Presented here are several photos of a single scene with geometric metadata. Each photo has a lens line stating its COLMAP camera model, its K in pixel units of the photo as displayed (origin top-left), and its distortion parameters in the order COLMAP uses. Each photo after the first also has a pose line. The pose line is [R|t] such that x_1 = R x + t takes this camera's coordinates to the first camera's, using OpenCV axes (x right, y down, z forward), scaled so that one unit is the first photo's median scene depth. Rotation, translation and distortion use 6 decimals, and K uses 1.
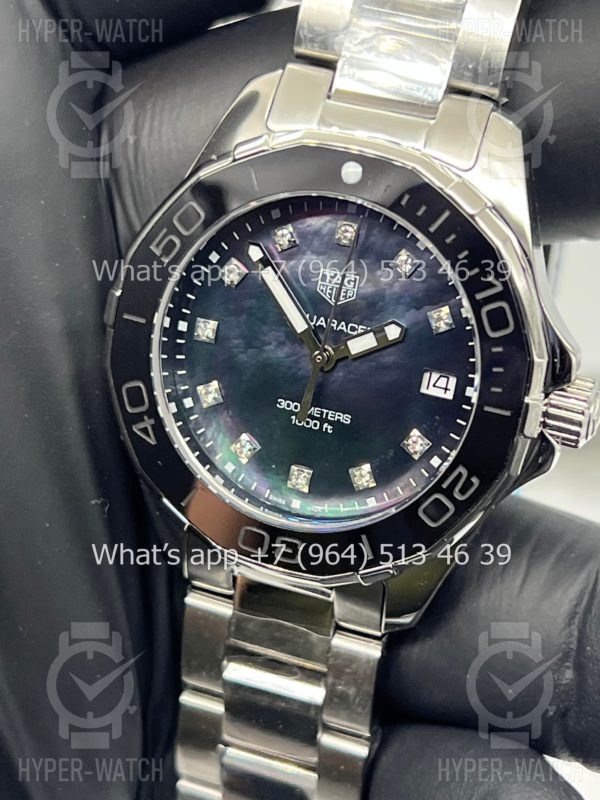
lens RADIAL K [[1805.0, 0, 300.0], [0, 1805.0, 400.0], [0, 0, 1]] dist [0.086710, 0.160920]
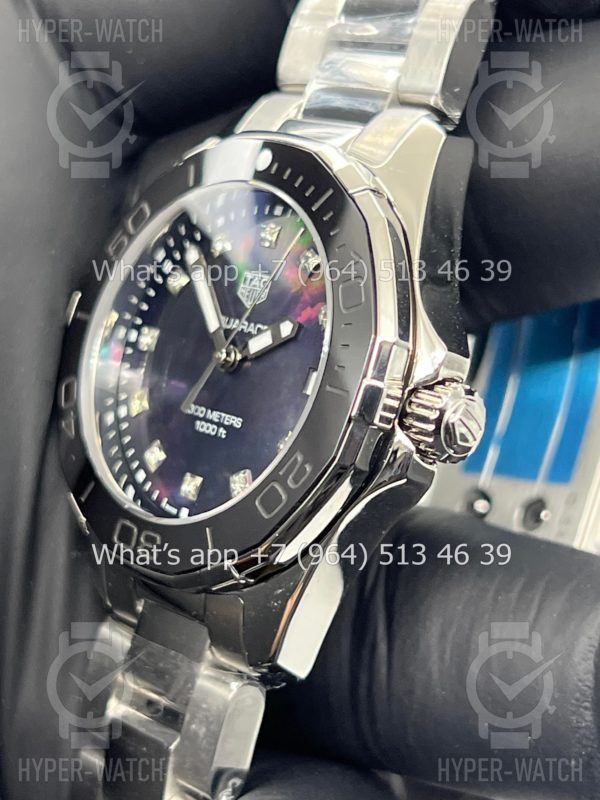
lens RADIAL K [[1805.0, 0, 300.0], [0, 1805.0, 400.0], [0, 0, 1]] dist [0.086710, 0.160920]
pose [[0.889597, 0.066905, -0.451819, 0.482160], [-0.209682, 0.938635, -0.273856, 0.252197], [0.405771, 0.338360, 0.849036, 0.209078]]
